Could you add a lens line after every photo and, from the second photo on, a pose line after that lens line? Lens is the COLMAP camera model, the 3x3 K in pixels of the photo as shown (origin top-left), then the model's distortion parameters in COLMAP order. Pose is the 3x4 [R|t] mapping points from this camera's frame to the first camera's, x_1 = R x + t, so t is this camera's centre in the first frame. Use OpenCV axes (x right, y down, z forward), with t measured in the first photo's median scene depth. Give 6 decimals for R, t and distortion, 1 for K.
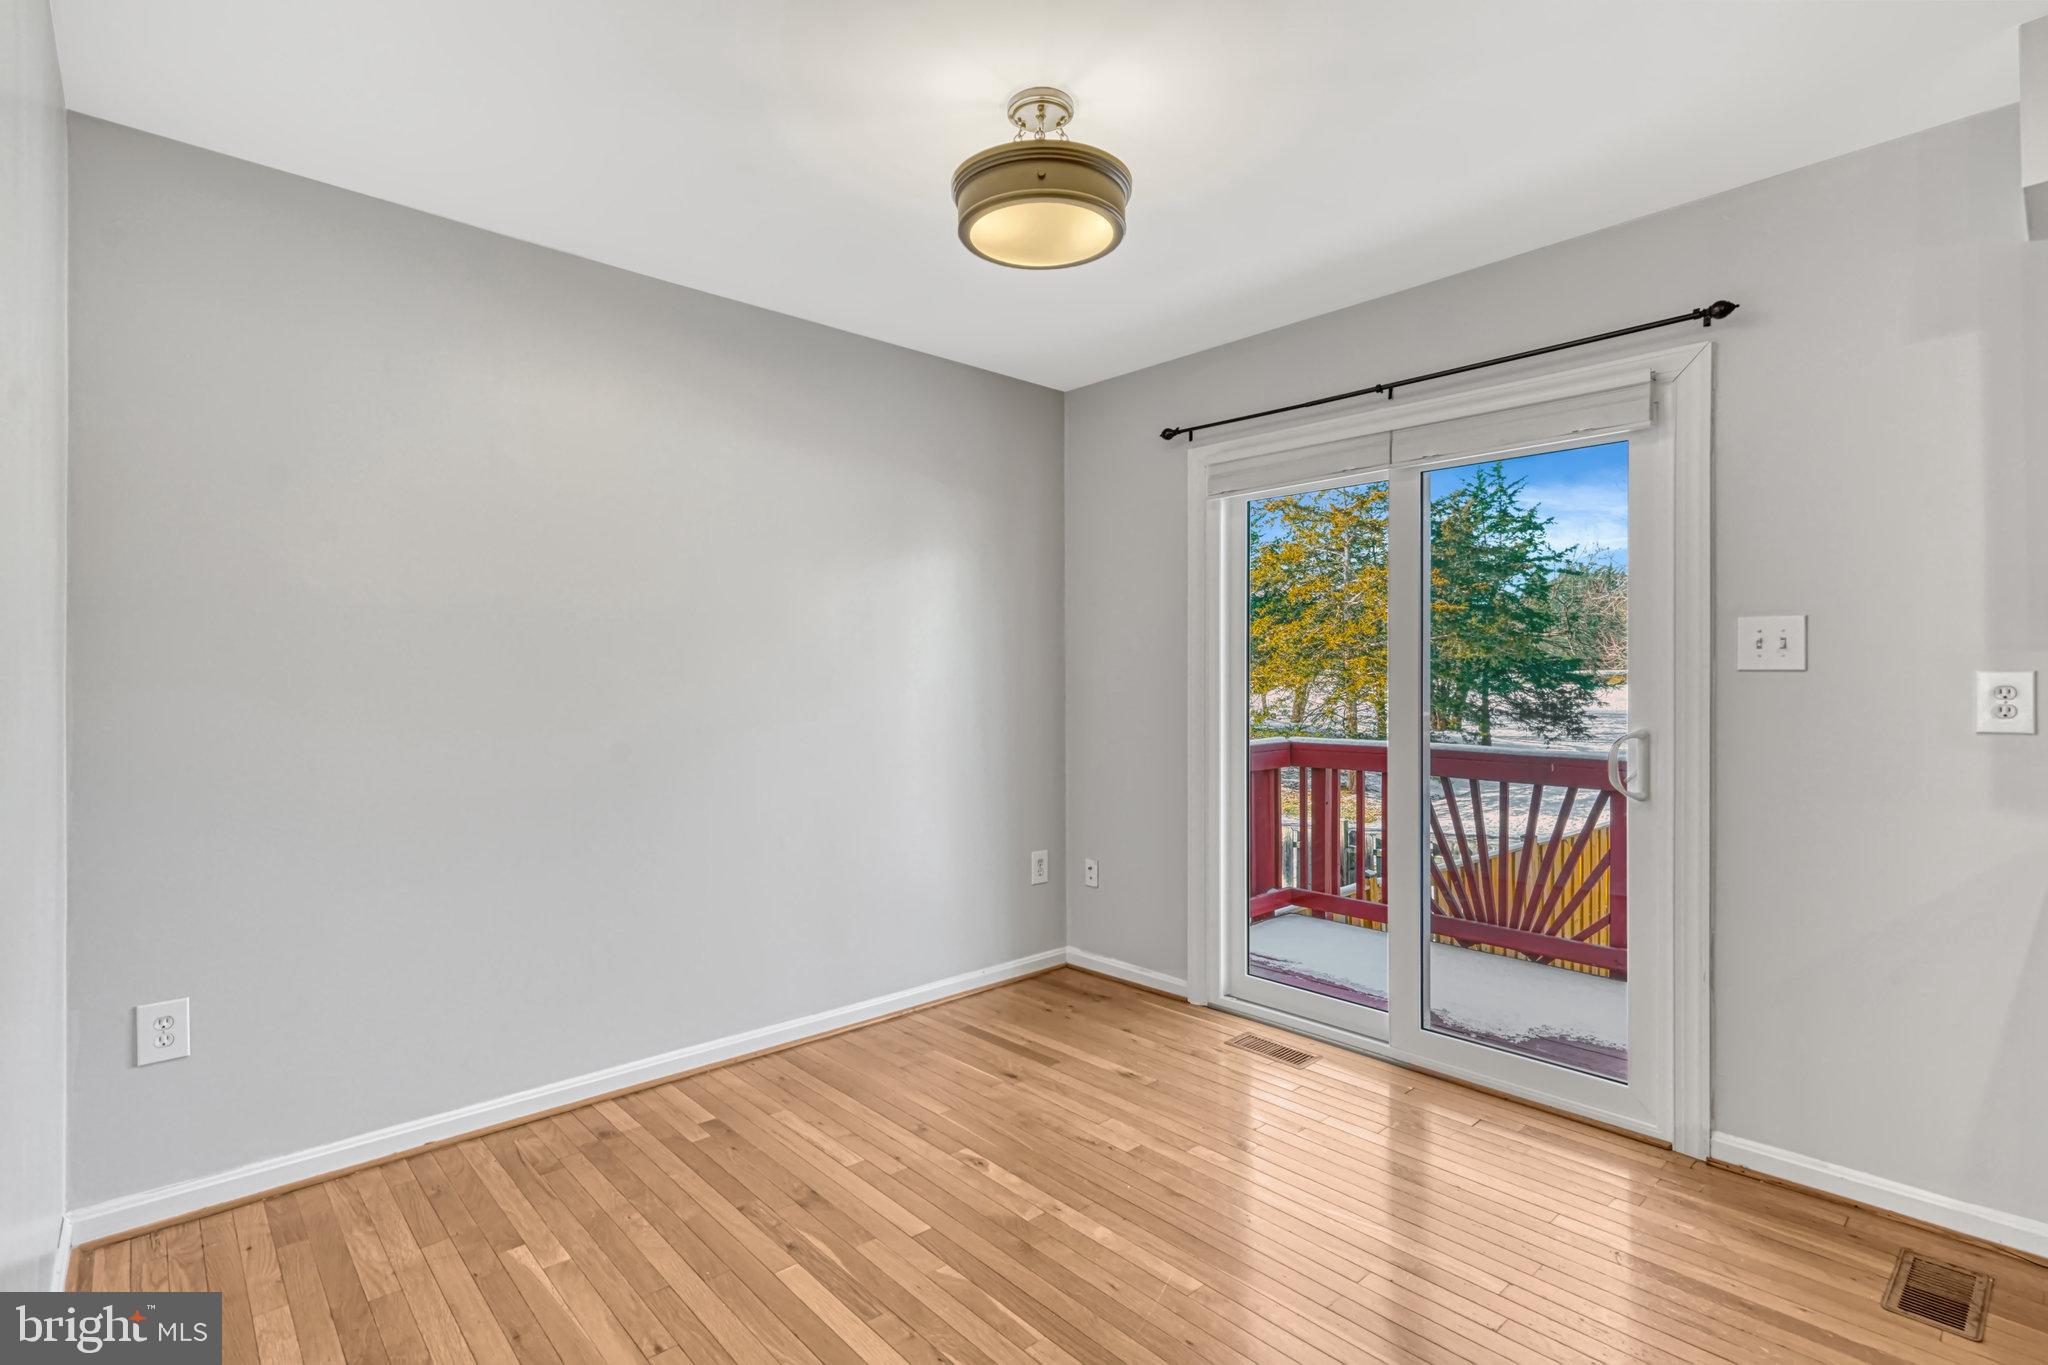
lens RADIAL K [[991.8, 0, 990.3], [0, 991.8, 677.4], [0, 0, 1]] dist [-0.001949, -0.000416]
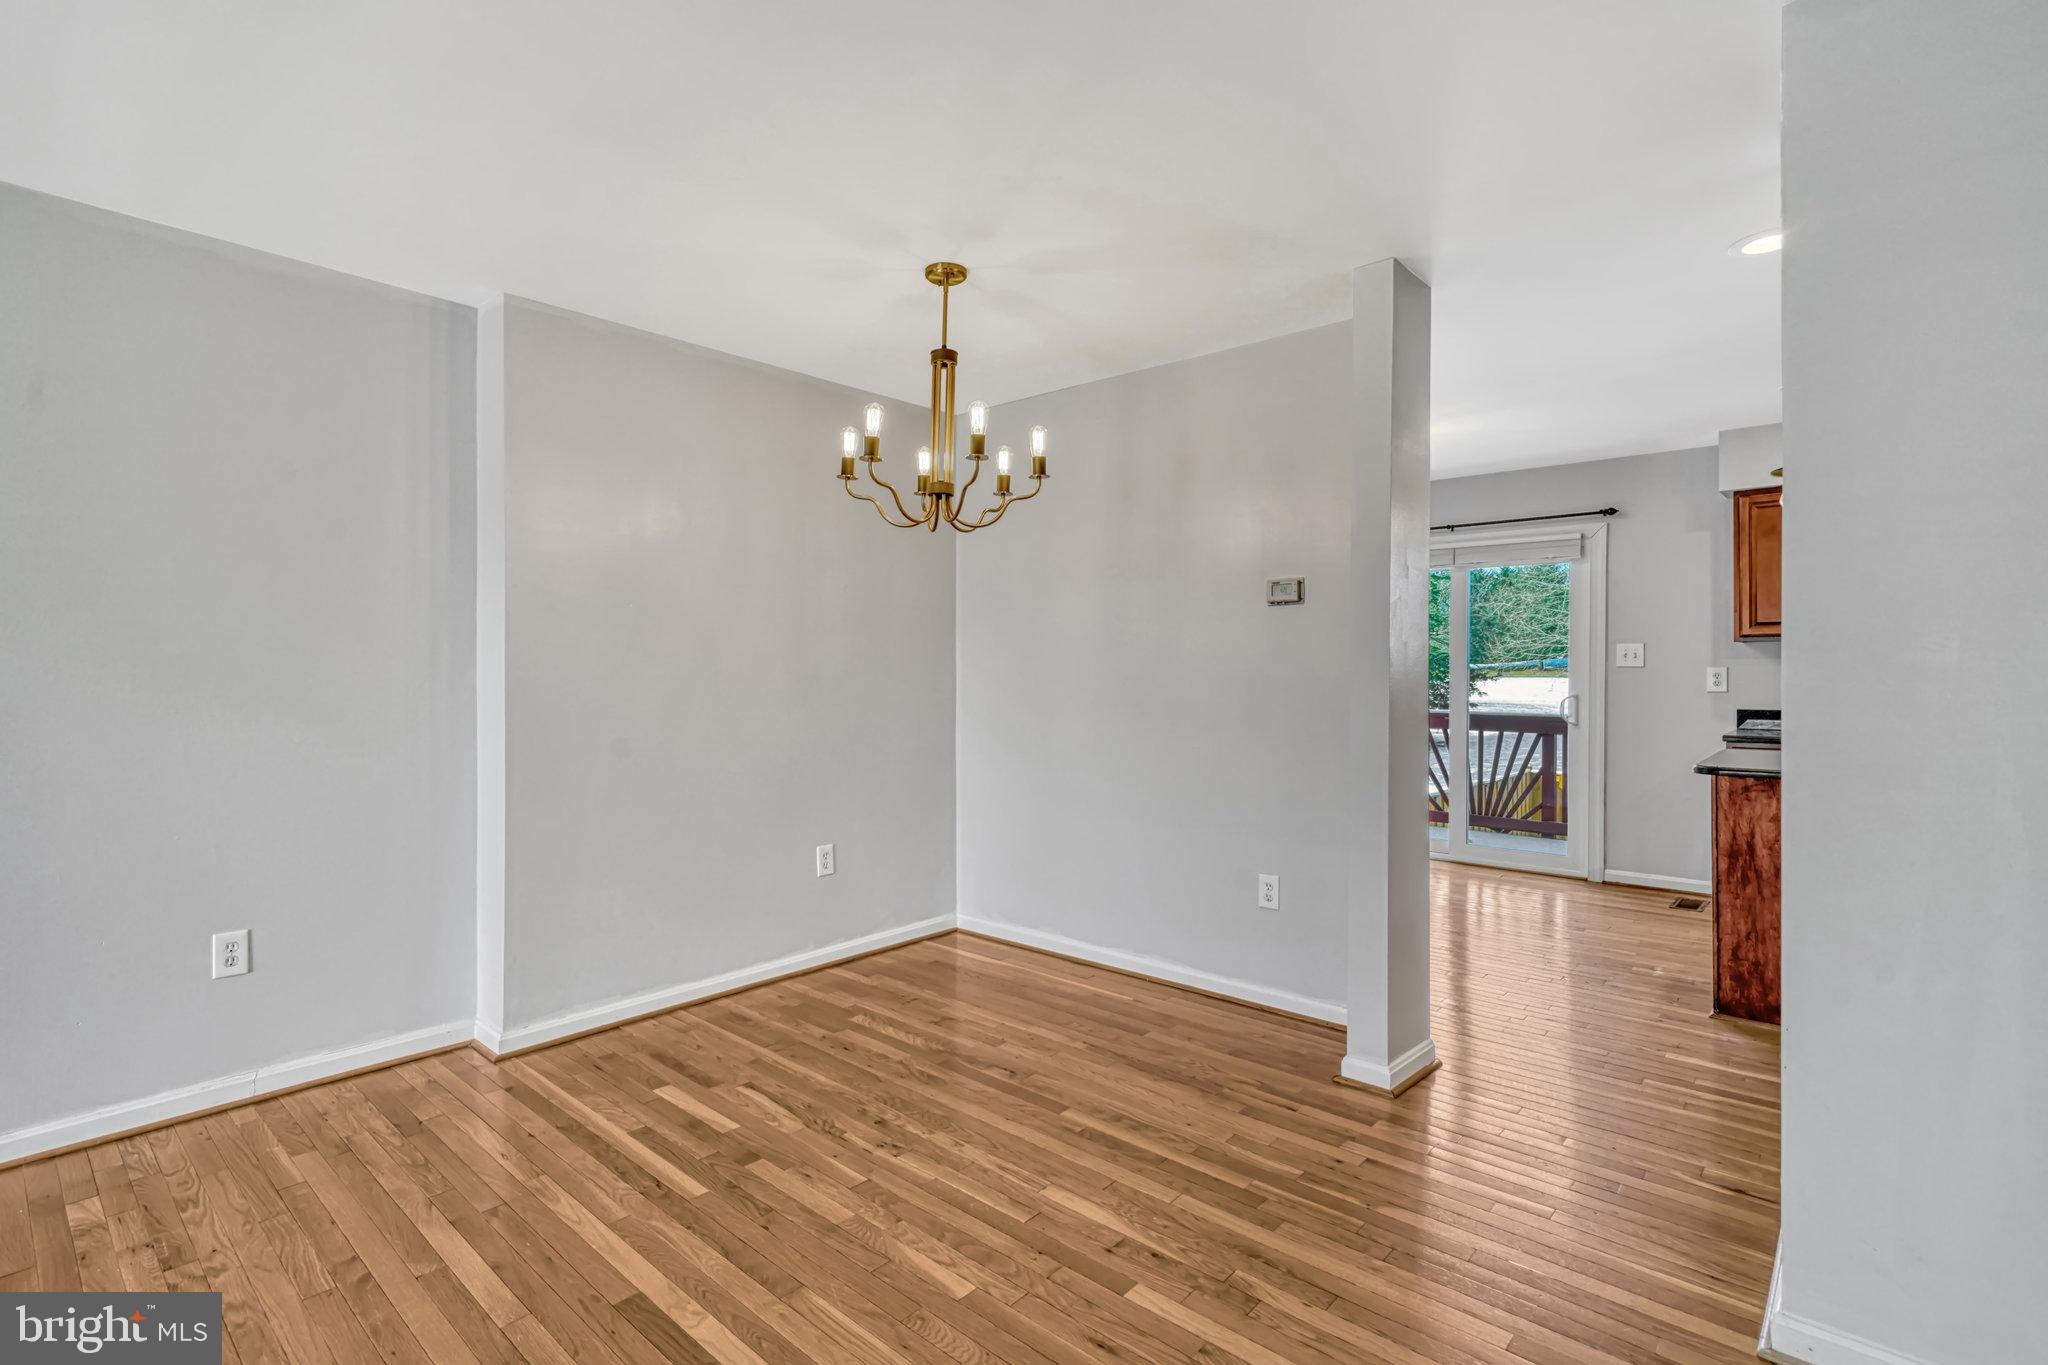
lens RADIAL K [[970.3, 0, 1024.0], [0, 970.3, 682.5], [0, 0, 1]] dist [0.000944, 0.000211]
pose [[0.992687, -0.002203, 0.120695, -0.849073], [0.000874, 0.999938, 0.011059, 0.003318], [-0.120712, -0.010873, 0.992628, -1.030502]]
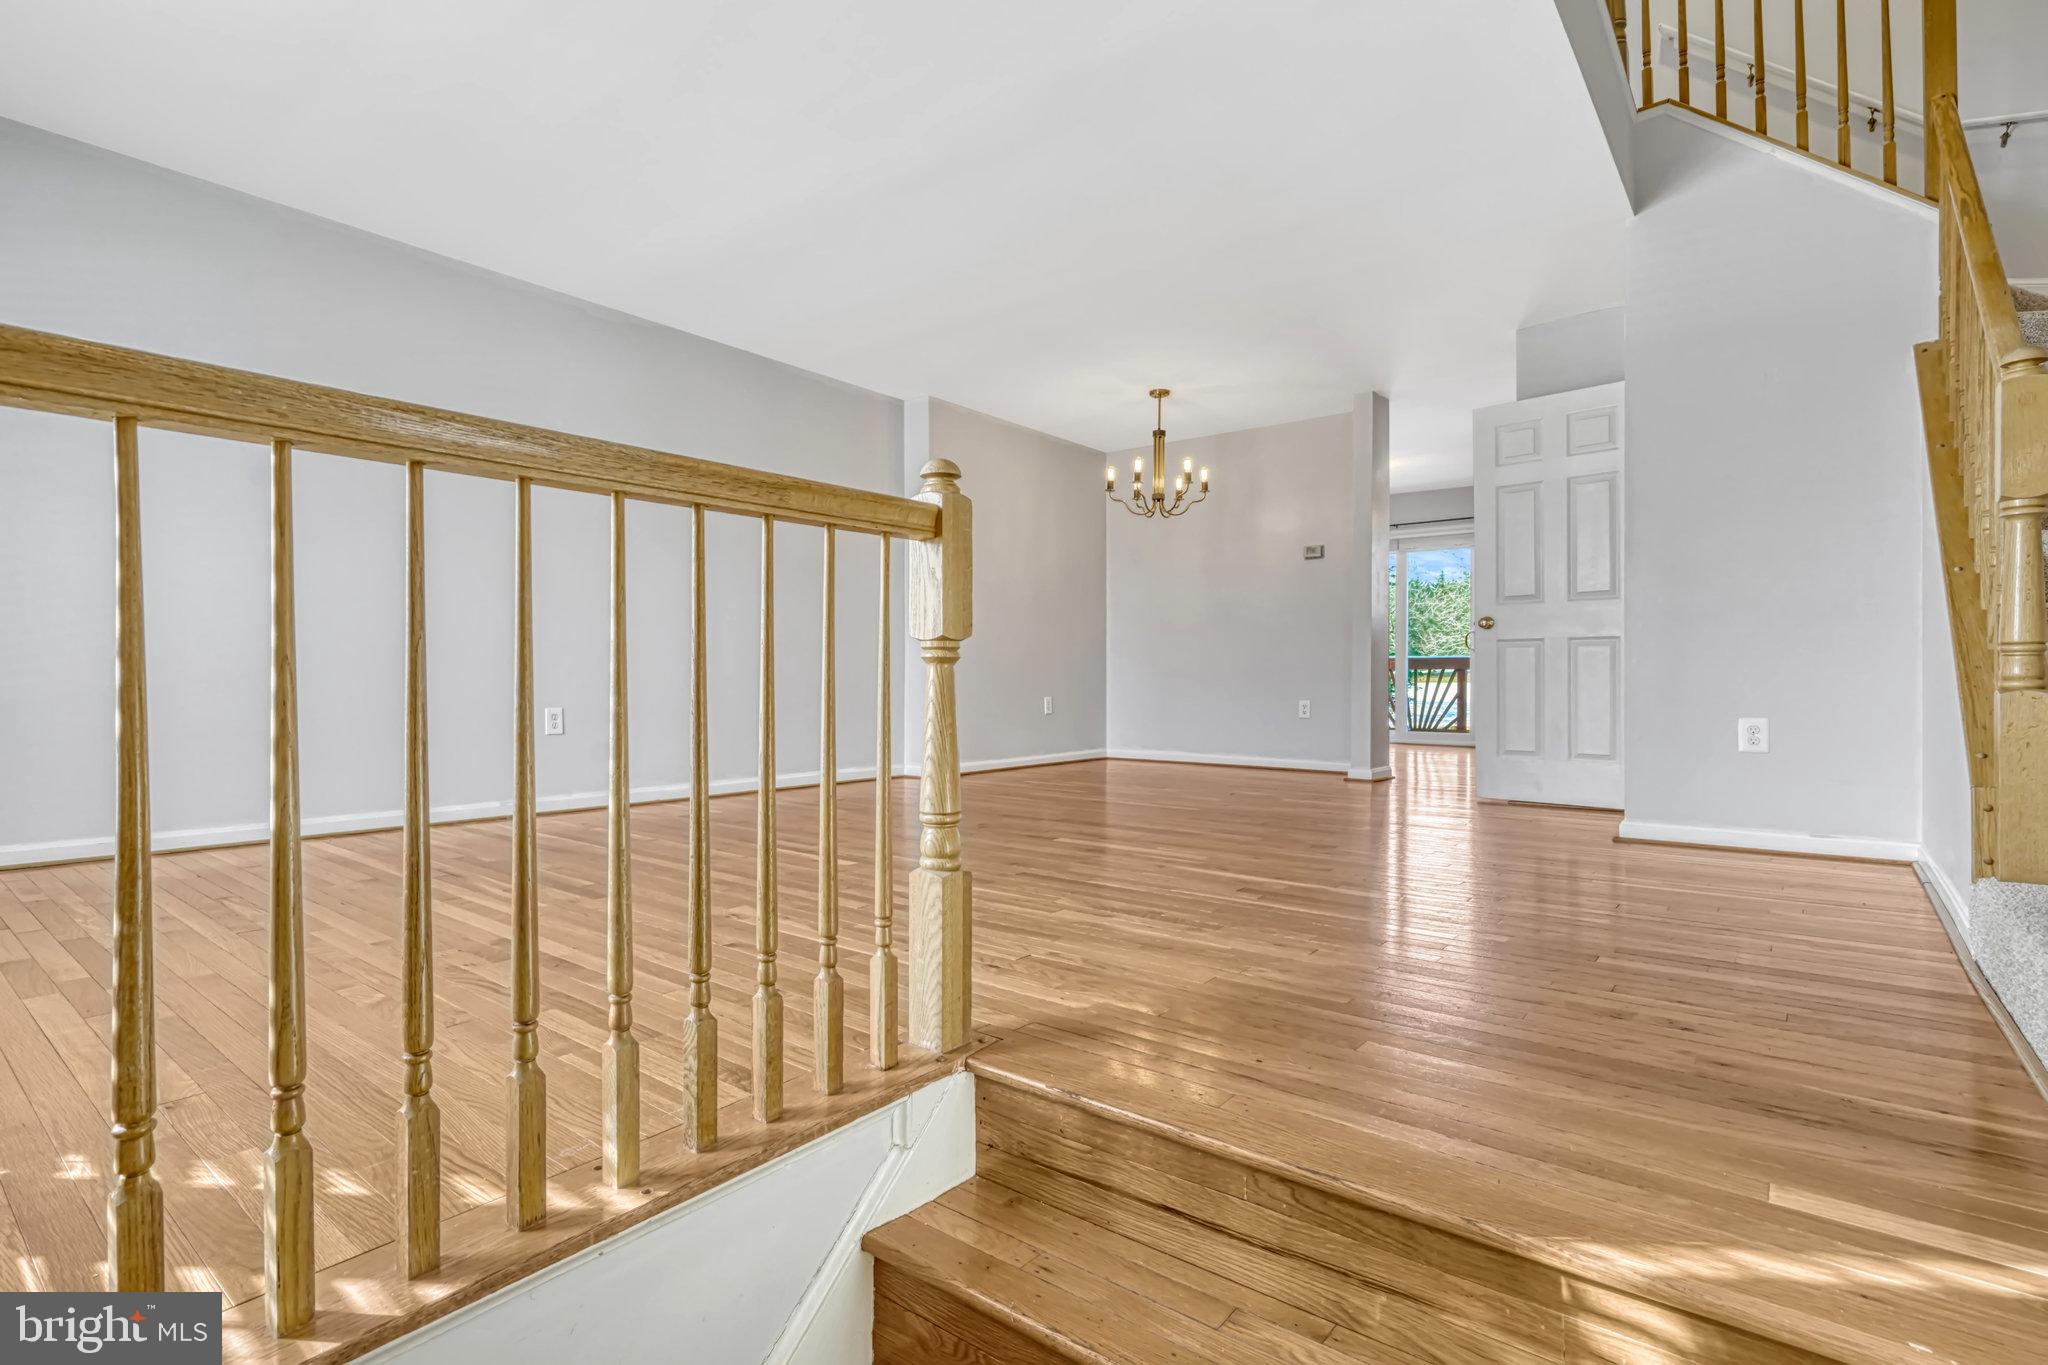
lens RADIAL K [[991.8, 0, 990.3], [0, 991.8, 677.4], [0, 0, 1]] dist [-0.001949, -0.000416]
pose [[0.988400, 0.004251, 0.151816, -1.613702], [-0.003752, 0.999987, -0.003575, 0.251627], [-0.151829, 0.002963, 0.988402, -2.274213]]
